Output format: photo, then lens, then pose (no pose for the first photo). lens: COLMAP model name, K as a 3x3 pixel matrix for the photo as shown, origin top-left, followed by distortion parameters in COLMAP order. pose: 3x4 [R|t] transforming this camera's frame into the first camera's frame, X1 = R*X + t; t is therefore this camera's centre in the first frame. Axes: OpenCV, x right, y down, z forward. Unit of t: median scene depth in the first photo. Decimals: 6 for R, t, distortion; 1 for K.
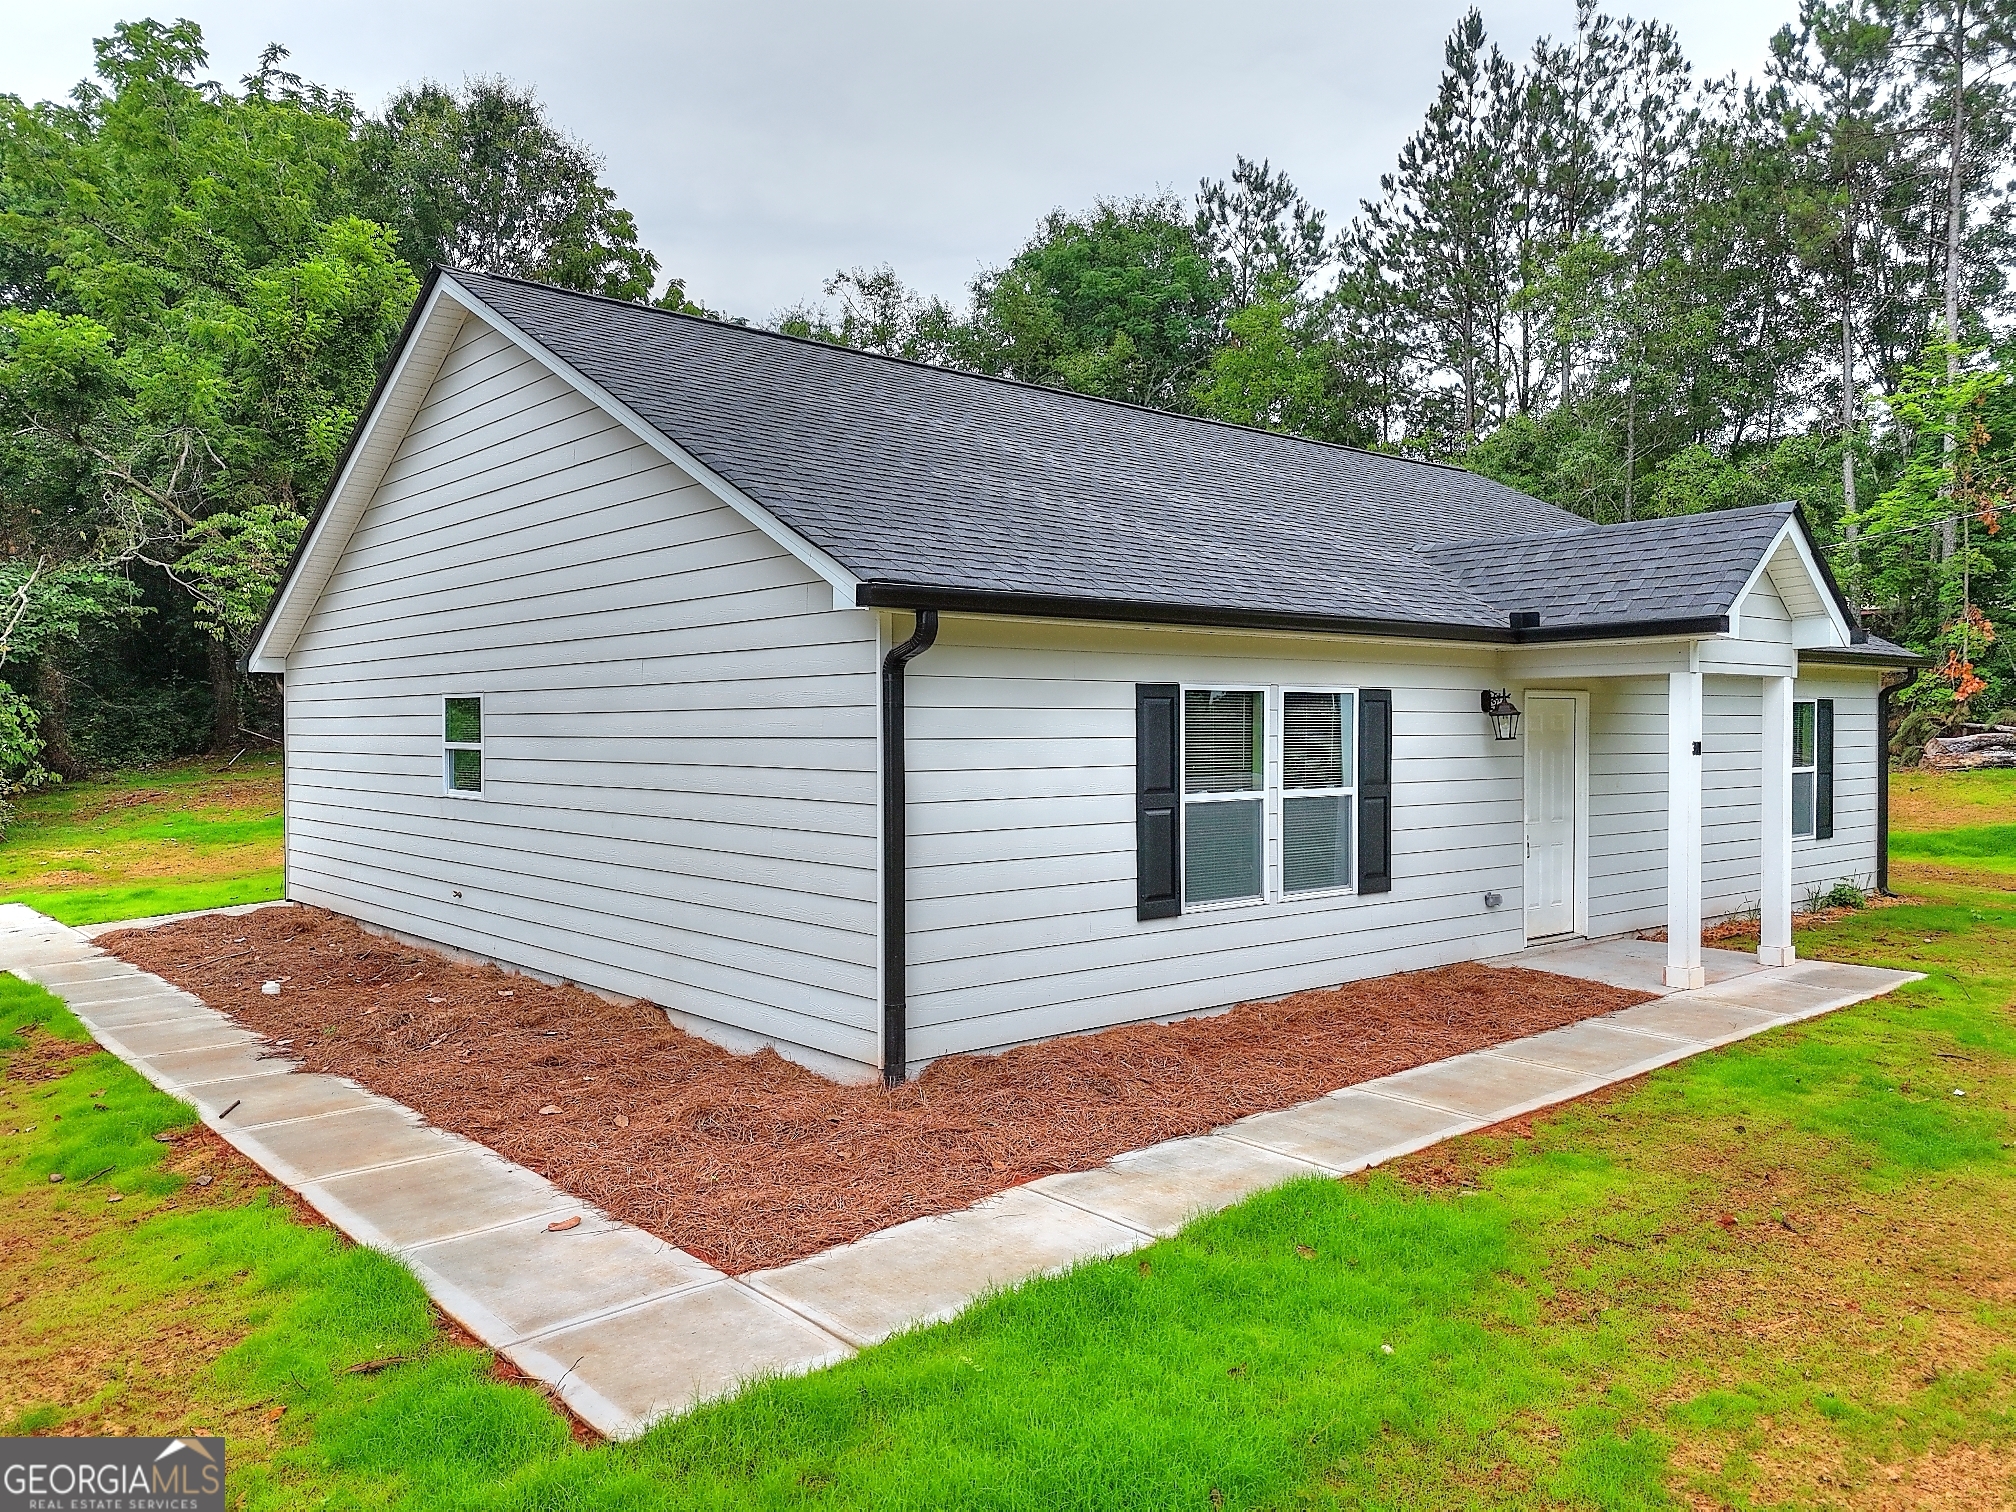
lens RADIAL K [[1479.3, 0, 1016.9], [0, 1479.3, 758.2], [0, 0, 1]] dist [0.063606, -0.050511]
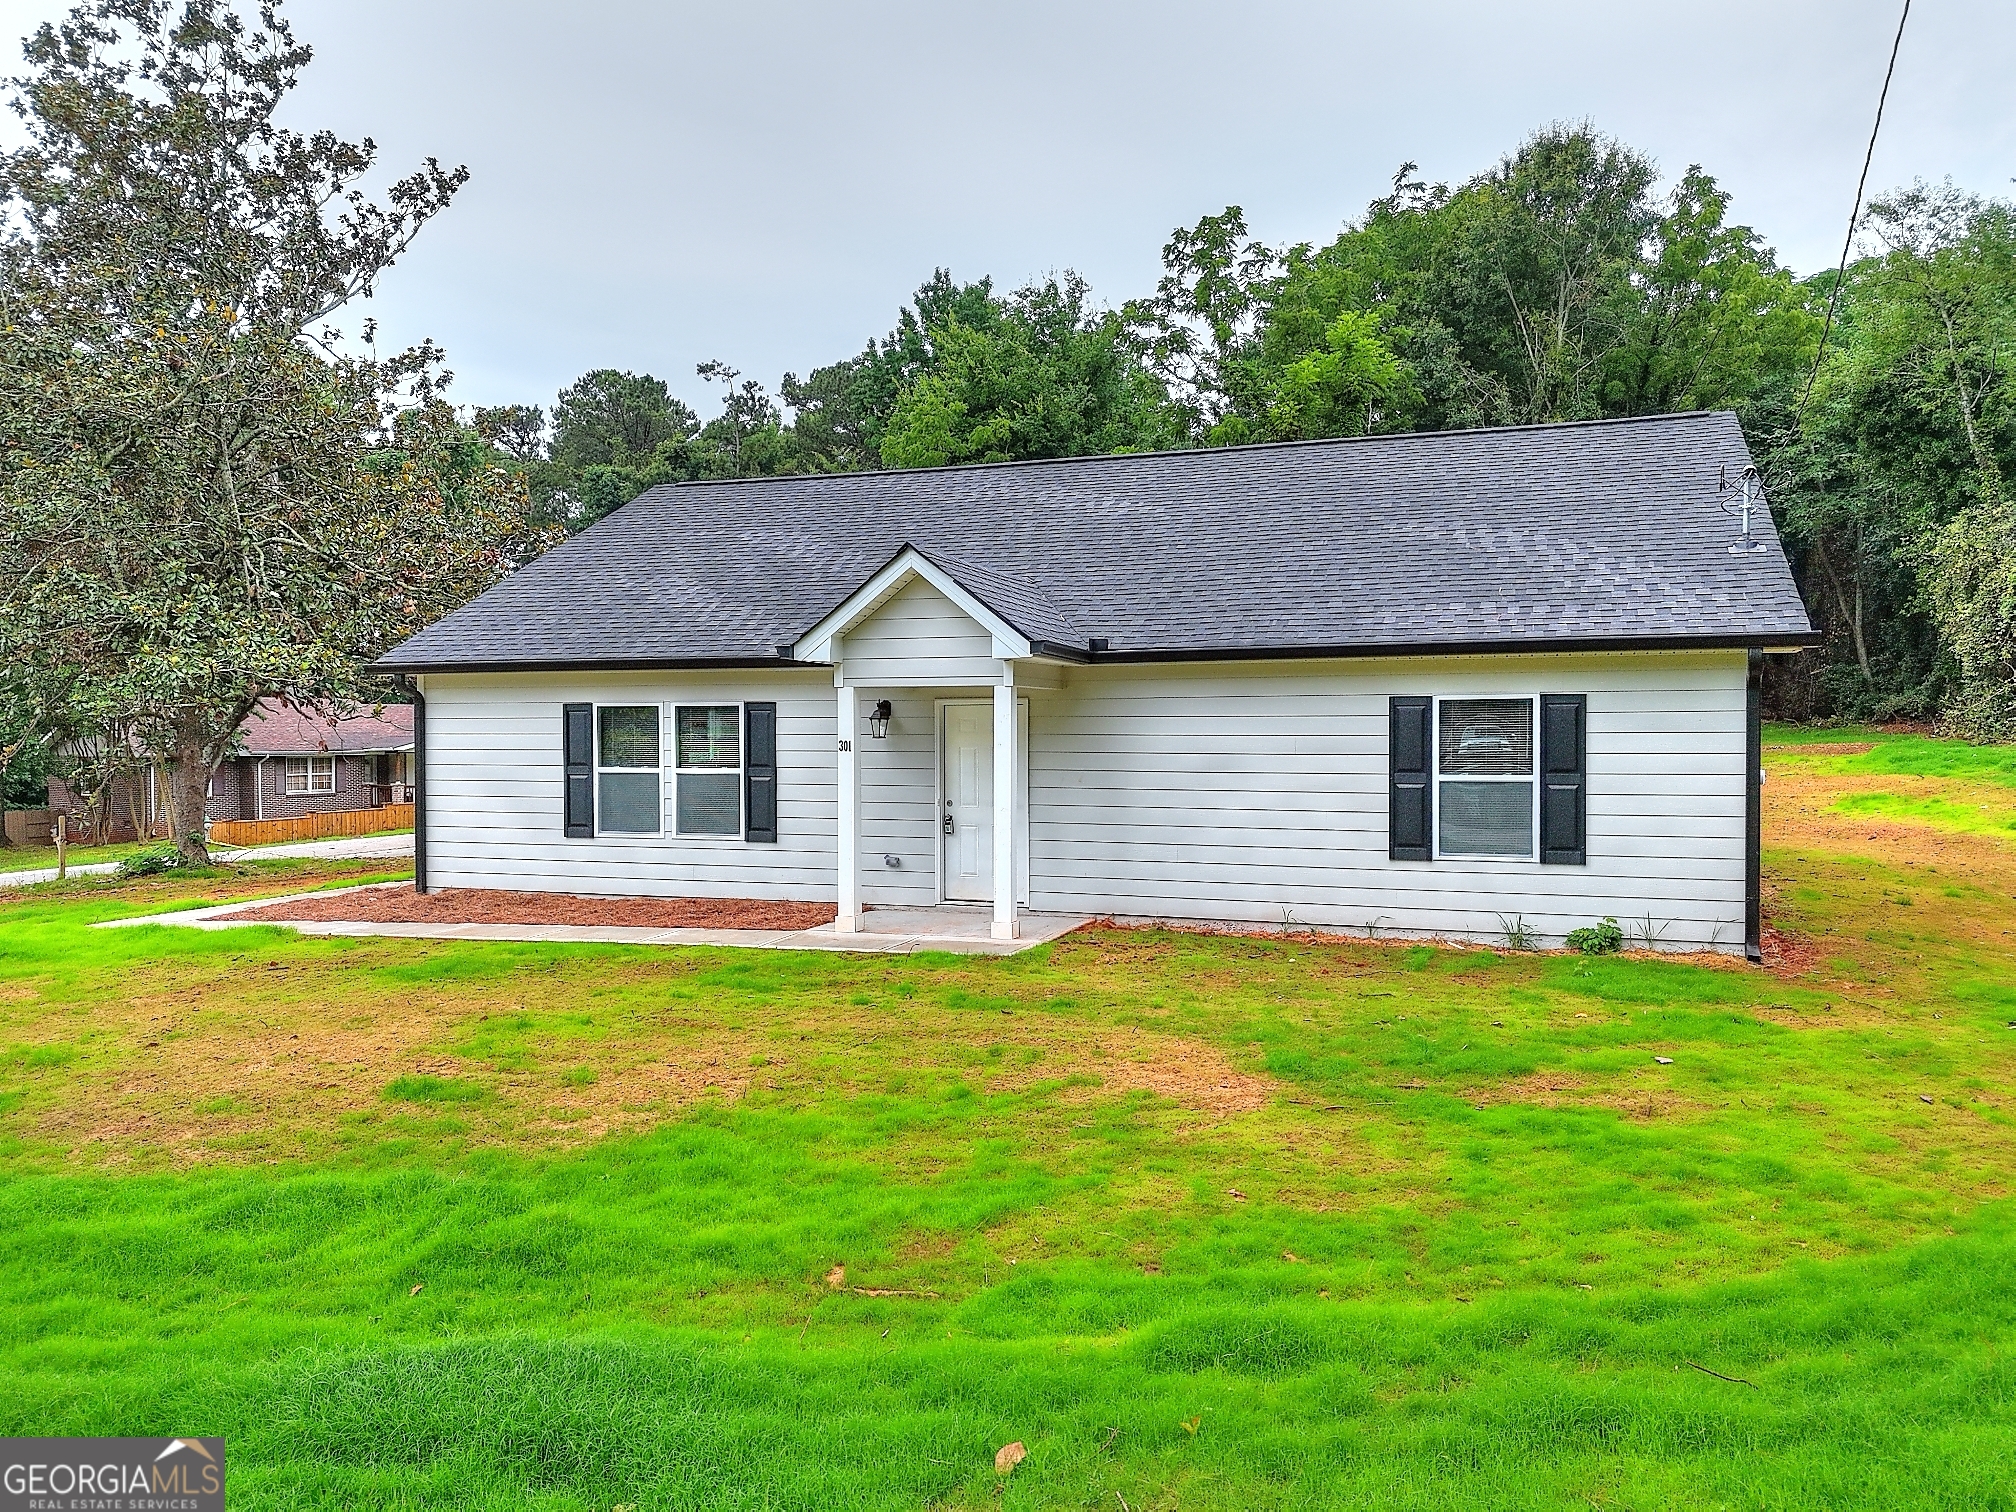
lens RADIAL K [[1479.3, 0, 1016.9], [0, 1479.3, 758.2], [0, 0, 1]] dist [0.063606, -0.050511]
pose [[0.488232, 0.021137, -0.872458, 1.721224], [-0.015099, 0.999762, 0.015772, -0.019616], [0.872583, 0.005473, 0.488435, 0.541993]]
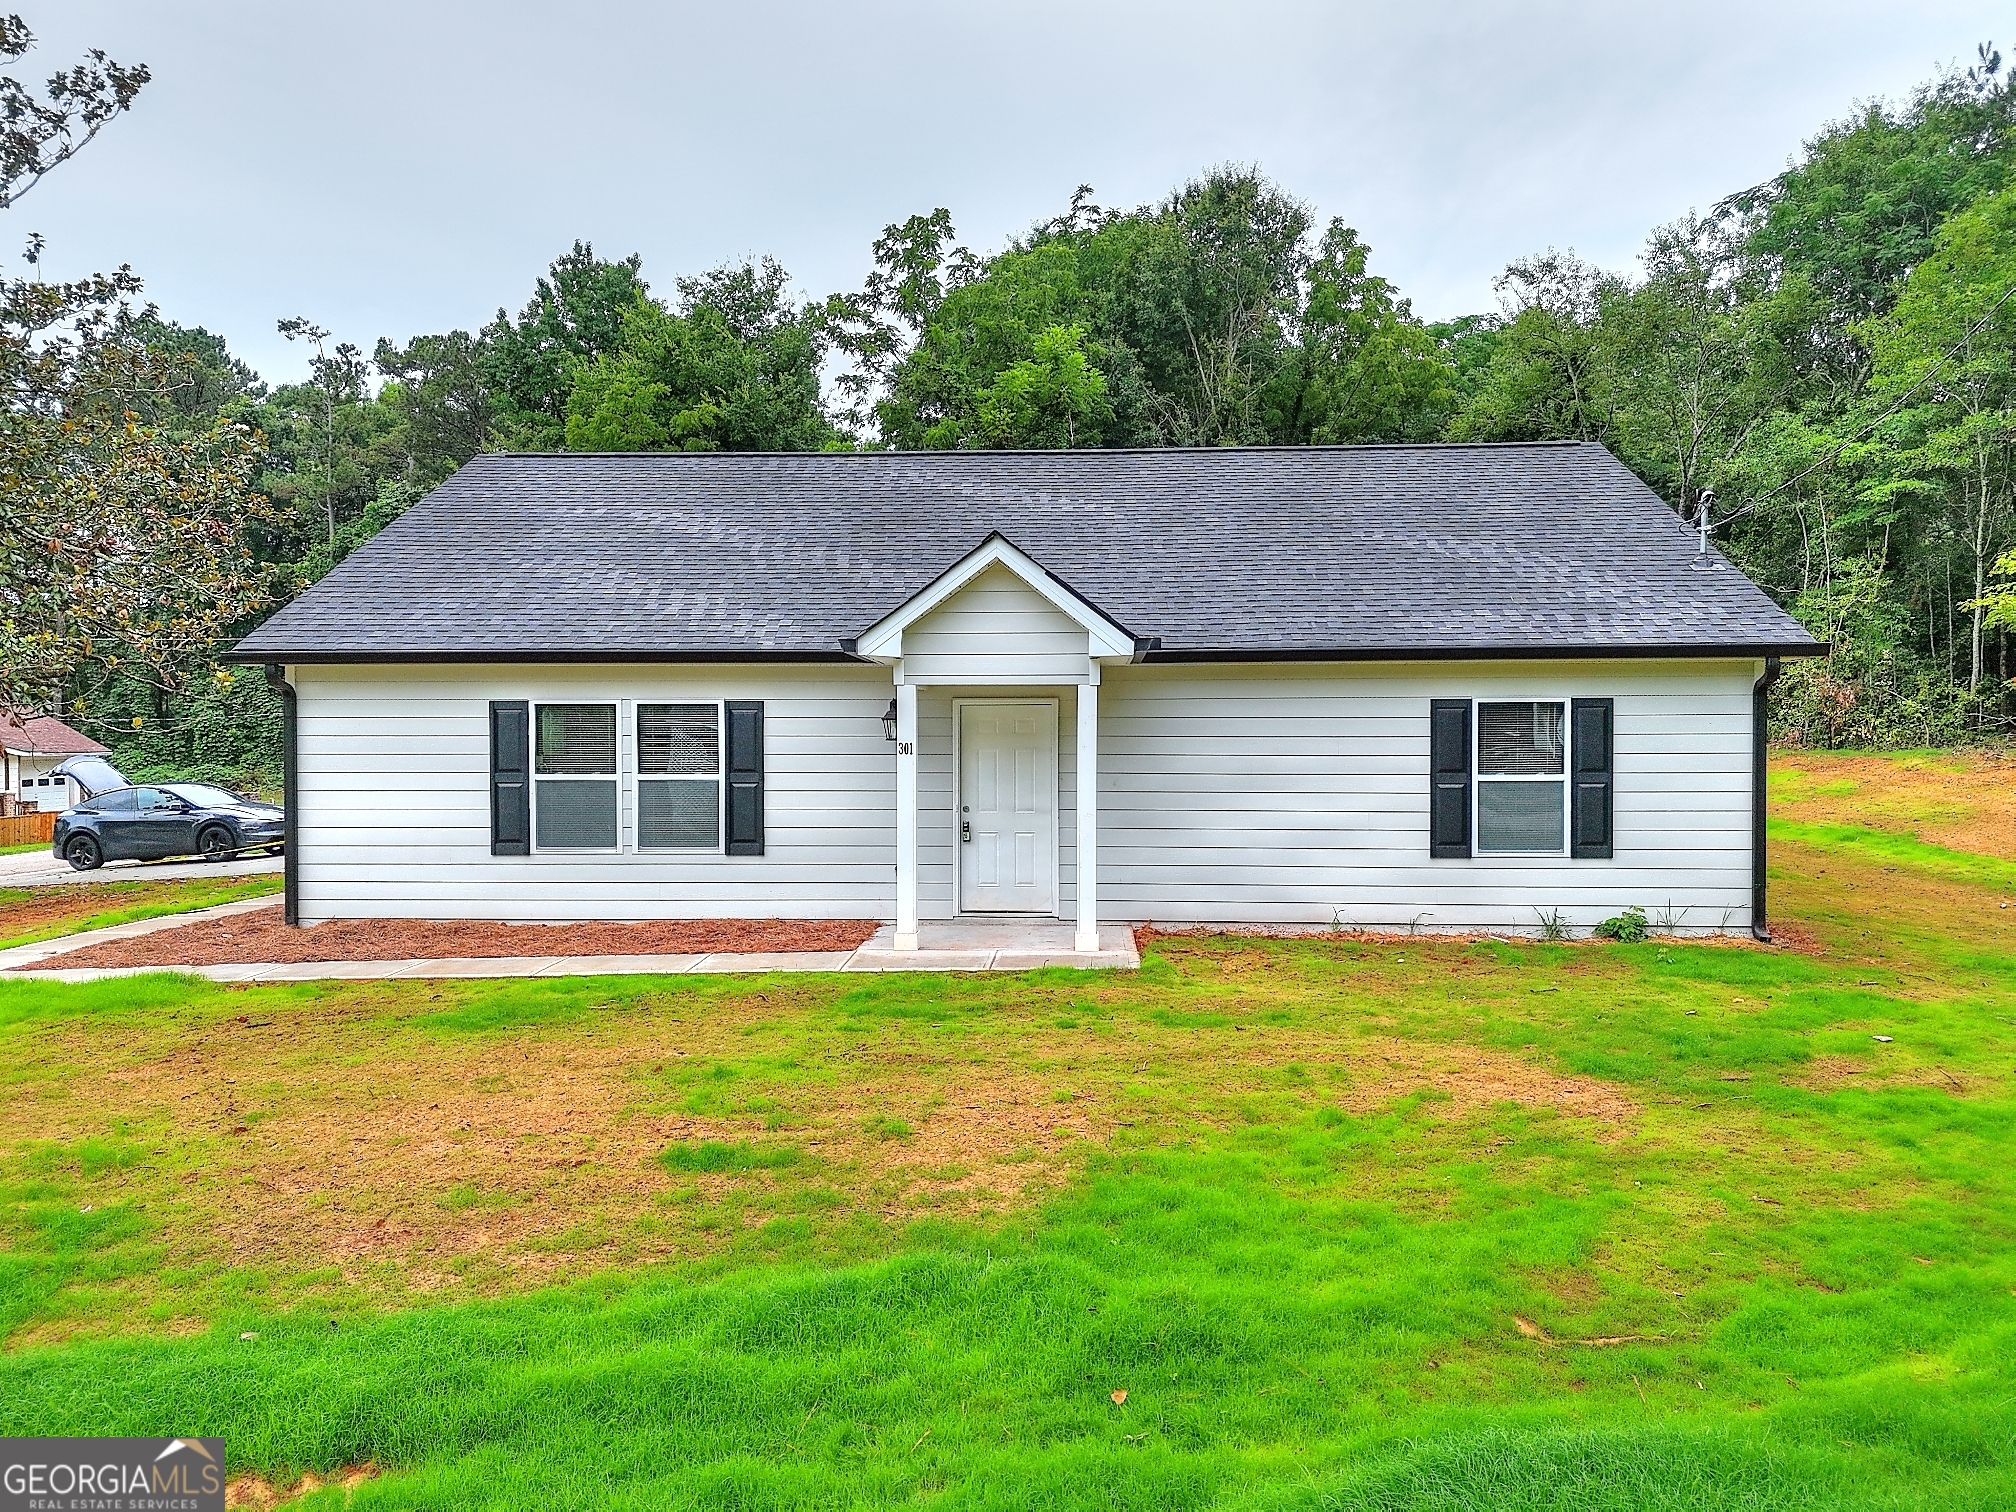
lens RADIAL K [[1479.3, 0, 1016.9], [0, 1479.3, 758.2], [0, 0, 1]] dist [0.063606, -0.050511]
pose [[0.720387, 0.016477, -0.693377, 1.399163], [-0.013873, 0.999860, 0.009346, -0.012009], [0.693434, 0.002886, 0.720515, 0.236598]]
